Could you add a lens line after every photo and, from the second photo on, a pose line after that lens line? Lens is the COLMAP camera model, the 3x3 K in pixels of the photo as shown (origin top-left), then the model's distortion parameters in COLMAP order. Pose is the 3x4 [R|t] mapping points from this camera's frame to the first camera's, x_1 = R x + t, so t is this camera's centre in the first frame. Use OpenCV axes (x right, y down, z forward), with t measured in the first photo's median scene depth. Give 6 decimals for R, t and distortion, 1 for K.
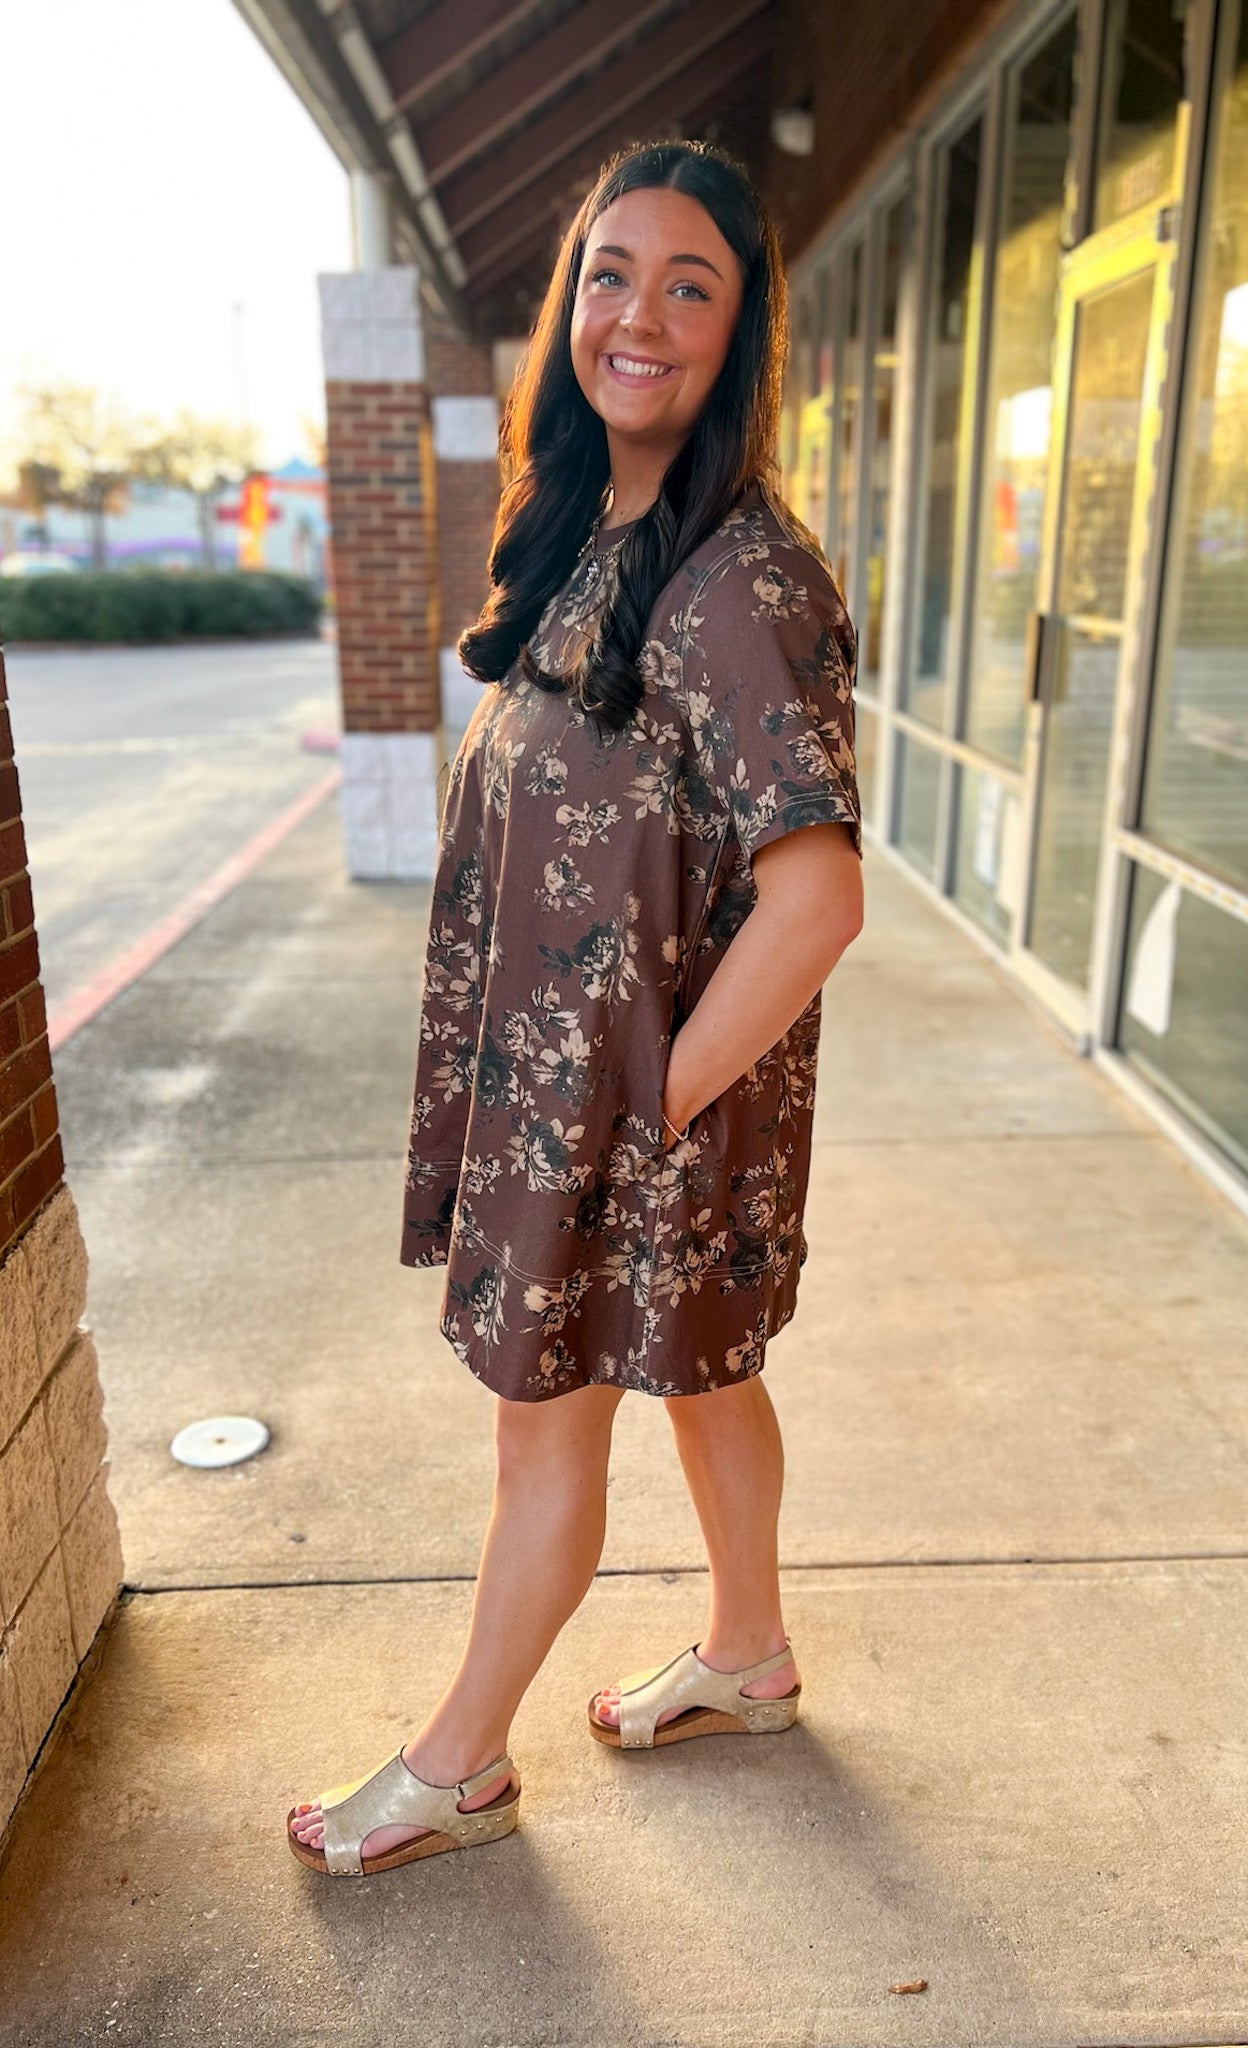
lens RADIAL K [[1610.4, 0, 632.2], [0, 1610.4, 1099.9], [0, 0, 1]] dist [0.032345, -0.043128]
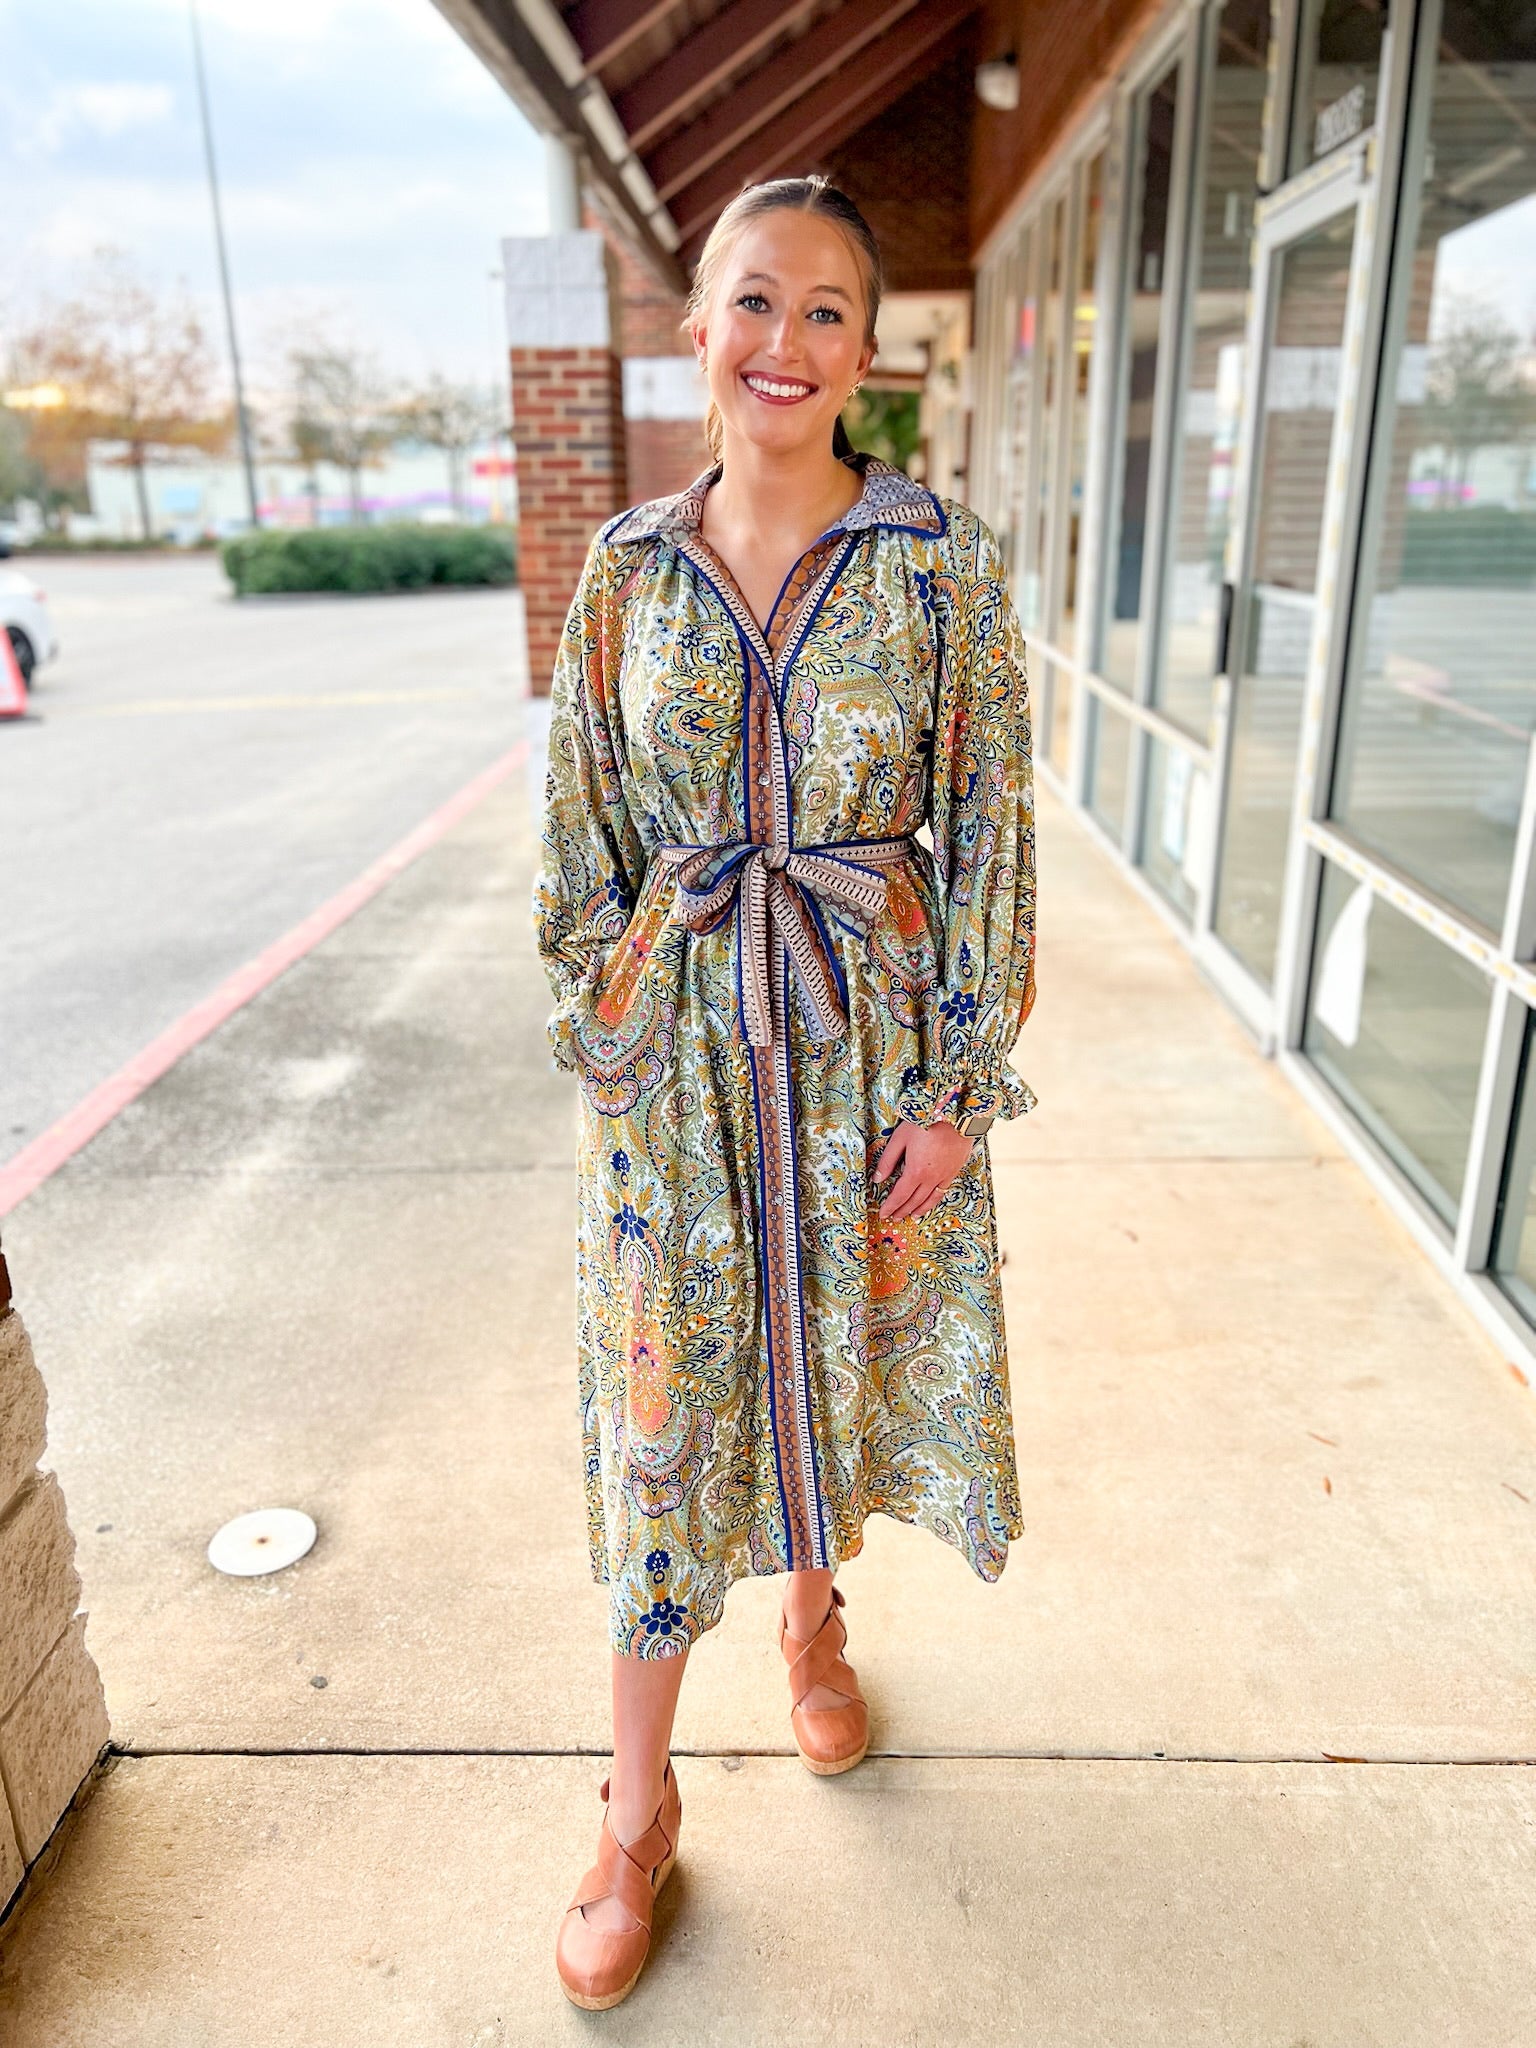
lens RADIAL K [[1513.3, 0, 760.3], [0, 1513.3, 1033.0], [0, 0, 1]] dist [0.015614, -0.011673]
pose [[0.997816, 0.011500, -0.065054, 0.067493], [-0.010737, 0.999870, 0.012058, -0.077774], [0.065184, -0.011333, 0.997809, 0.161415]]
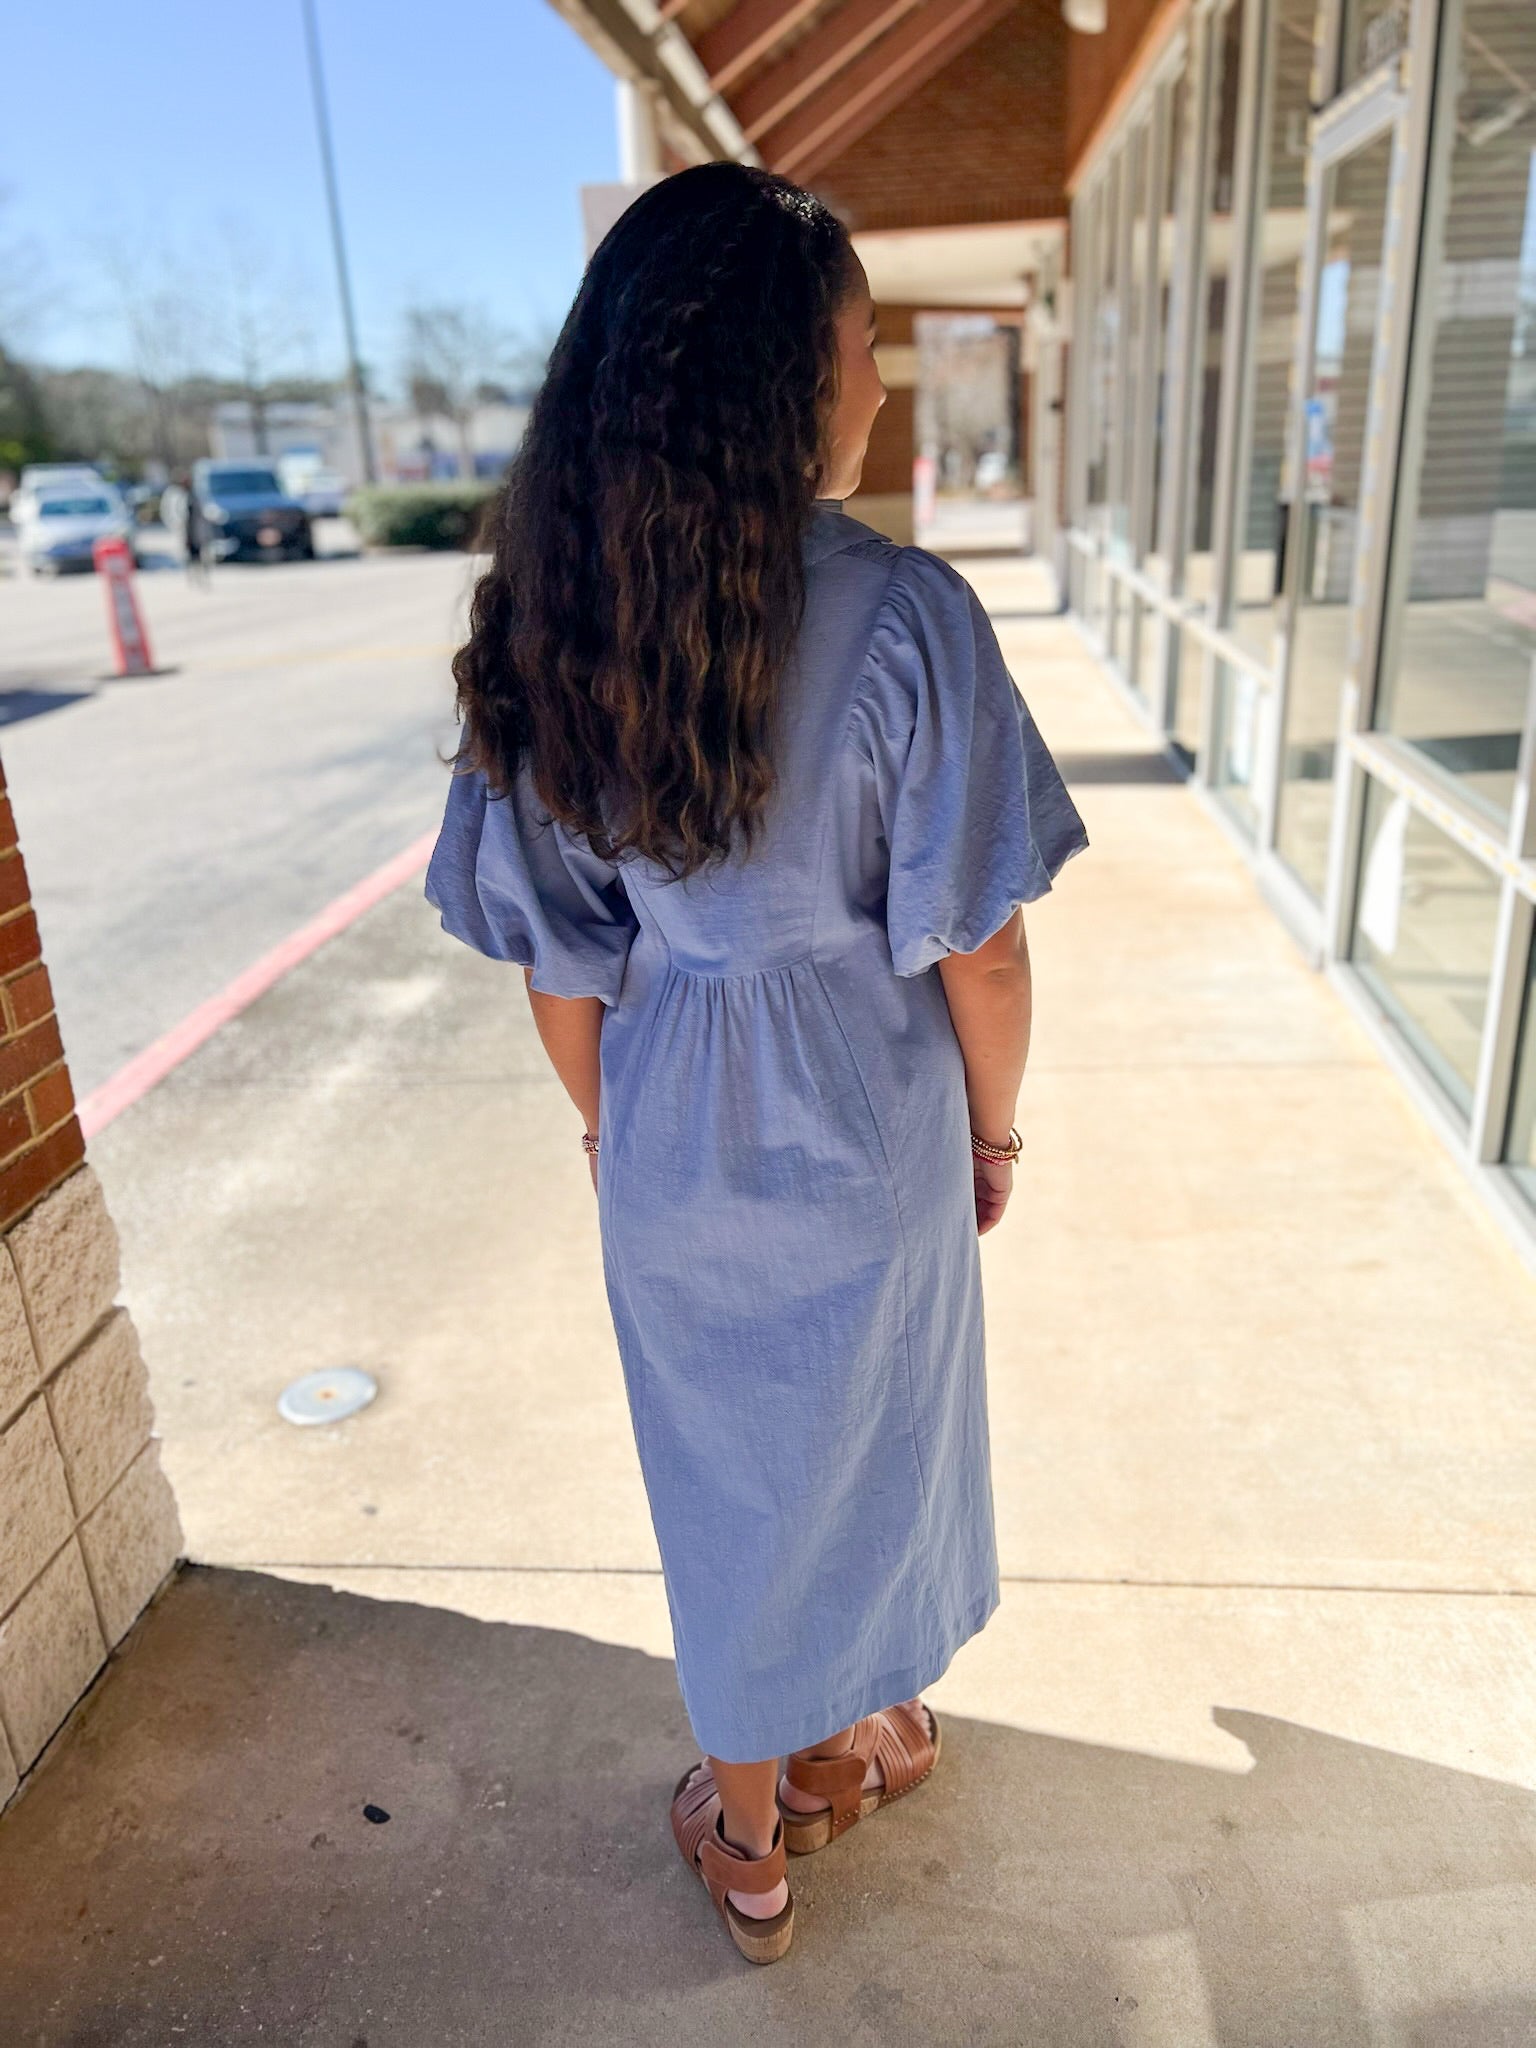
lens RADIAL K [[1514.6, 0, 779.7], [0, 1514.6, 1016.0], [0, 0, 1]] dist [0.012903, -0.004641]
pose [[0.991531, 0.006964, -0.129680, 0.128332], [-0.002377, 0.999367, 0.035497, -0.050417], [0.129845, -0.034888, 0.990920, 0.108805]]
